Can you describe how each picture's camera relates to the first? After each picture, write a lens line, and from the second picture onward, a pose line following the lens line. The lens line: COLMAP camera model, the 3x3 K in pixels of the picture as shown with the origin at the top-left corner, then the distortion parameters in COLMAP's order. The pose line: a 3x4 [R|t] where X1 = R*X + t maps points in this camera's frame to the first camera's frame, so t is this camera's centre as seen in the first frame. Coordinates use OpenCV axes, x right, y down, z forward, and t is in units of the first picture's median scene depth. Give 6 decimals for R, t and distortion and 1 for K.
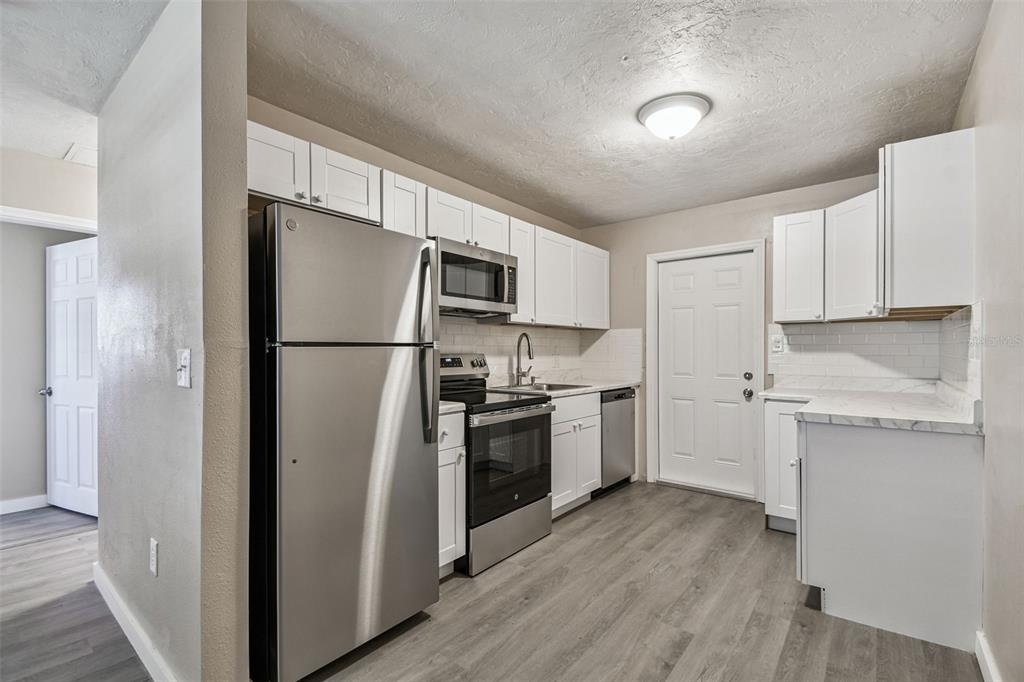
lens RADIAL K [[454.0, 0, 505.5], [0, 454.0, 351.7], [0, 0, 1]] dist [0.003964, -0.005327]
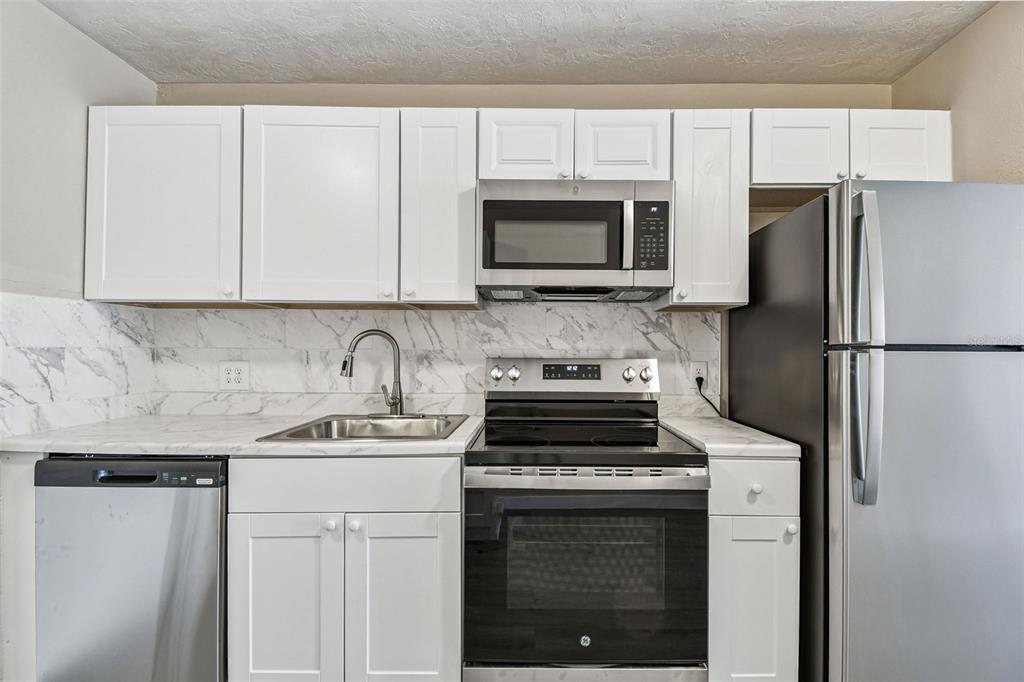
lens RADIAL K [[506.5, 0, 516.3], [0, 506.5, 333.7], [0, 0, 1]] dist [0.028439, 0.000483]
pose [[0.631545, -0.018073, -0.775128, 0.379611], [-0.010384, 0.999441, -0.031764, -0.008252], [0.775269, 0.028109, 0.631005, 0.499481]]
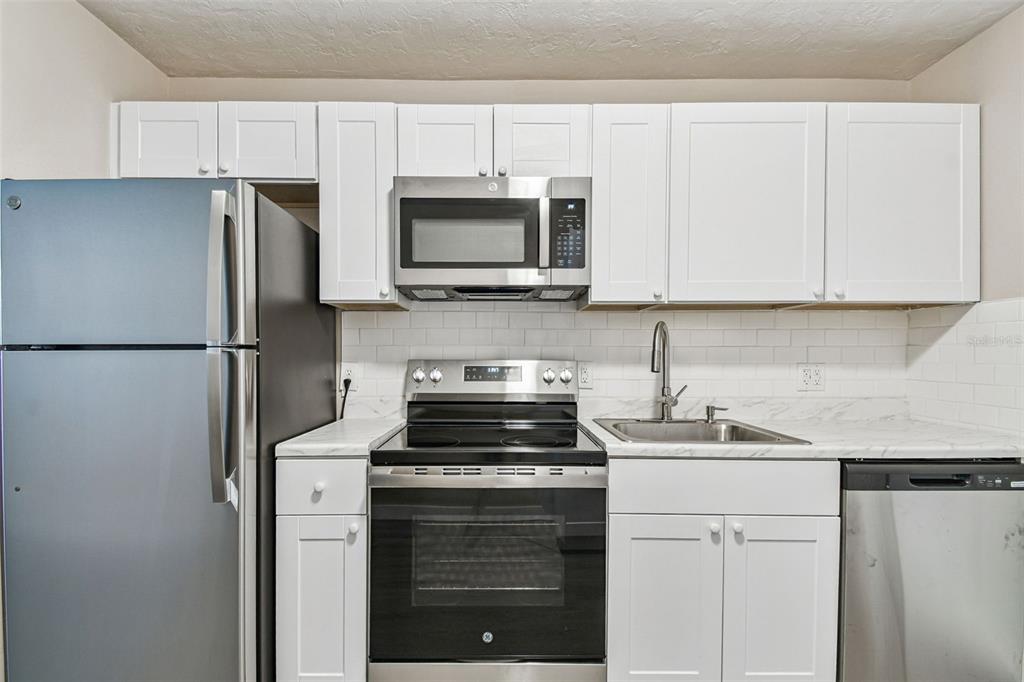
lens RADIAL K [[511.5, 0, 493.9], [0, 511.5, 351.8], [0, 0, 1]] dist [0.017857, 0.000524]
pose [[0.631509, 0.005209, -0.775351, 0.428428], [-0.004440, 0.999985, 0.003101, -0.008742], [0.775356, 0.001485, 0.631522, 0.560097]]
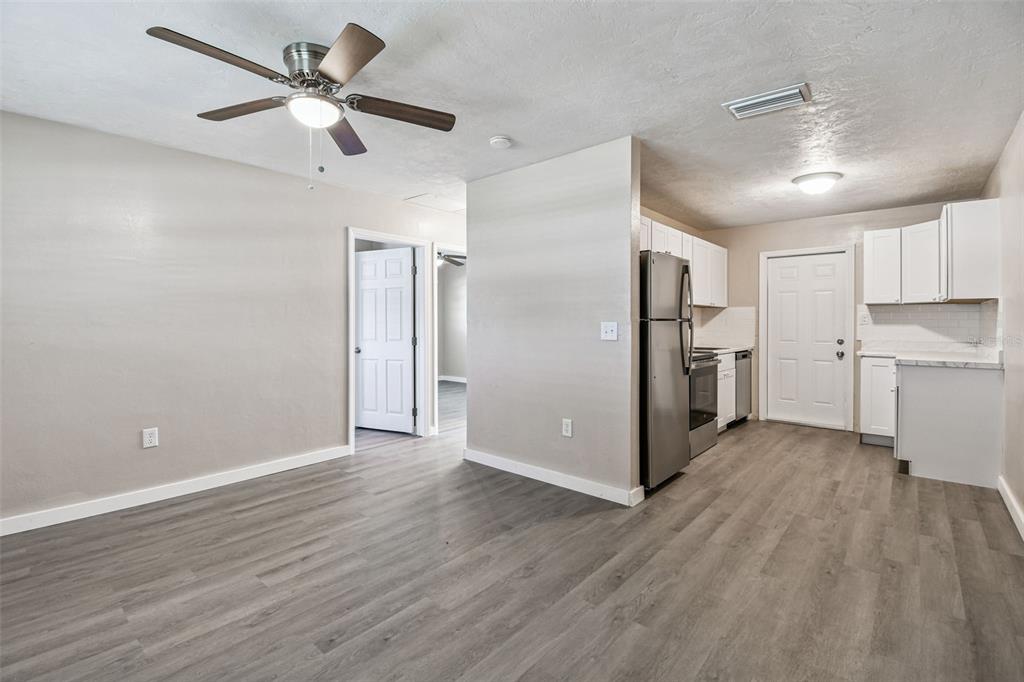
lens RADIAL K [[455.0, 0, 518.1], [0, 455.0, 327.1], [0, 0, 1]] dist [0.004971, -0.010456]
pose [[0.999560, 0.002513, -0.029539, -0.502665], [-0.002321, 0.999976, 0.006518, 0.002013], [0.029555, -0.006446, 0.999542, -0.518079]]
